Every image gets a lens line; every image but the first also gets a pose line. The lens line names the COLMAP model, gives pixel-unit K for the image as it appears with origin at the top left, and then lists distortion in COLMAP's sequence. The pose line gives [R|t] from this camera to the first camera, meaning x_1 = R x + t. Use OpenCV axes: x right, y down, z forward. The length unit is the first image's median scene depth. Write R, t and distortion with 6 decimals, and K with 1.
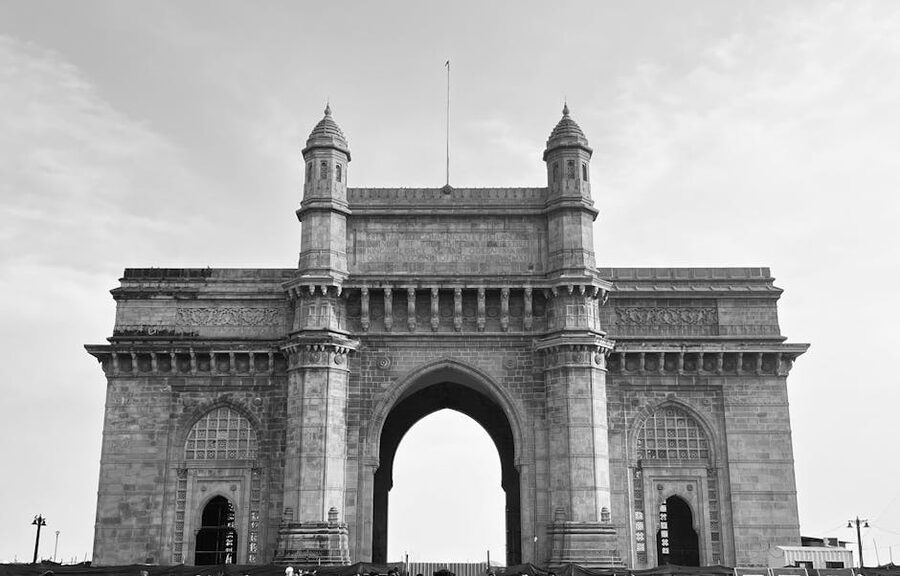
lens RADIAL K [[915.4, 0, 445.7], [0, 915.4, 340.8], [0, 0, 1]] dist [0.068107, -0.010279]
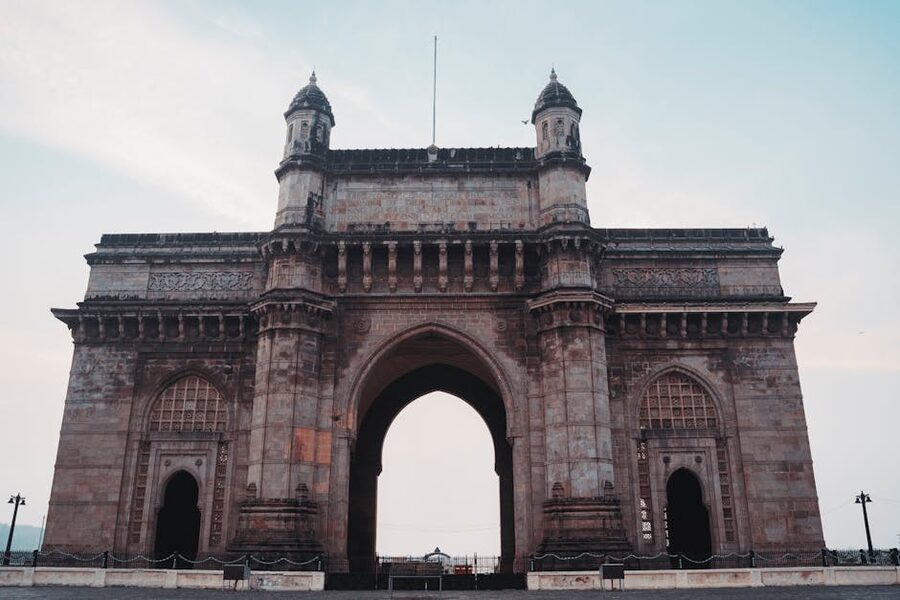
lens RADIAL K [[726.5, 0, 450.0], [0, 726.5, 300.0], [0, 0, 1]] dist [-0.138093, 0.169244]
pose [[0.999953, -0.006835, -0.006945, 0.025101], [0.006080, 0.994617, -0.103444, 0.073369], [0.007615, 0.103396, 0.994611, 0.277662]]
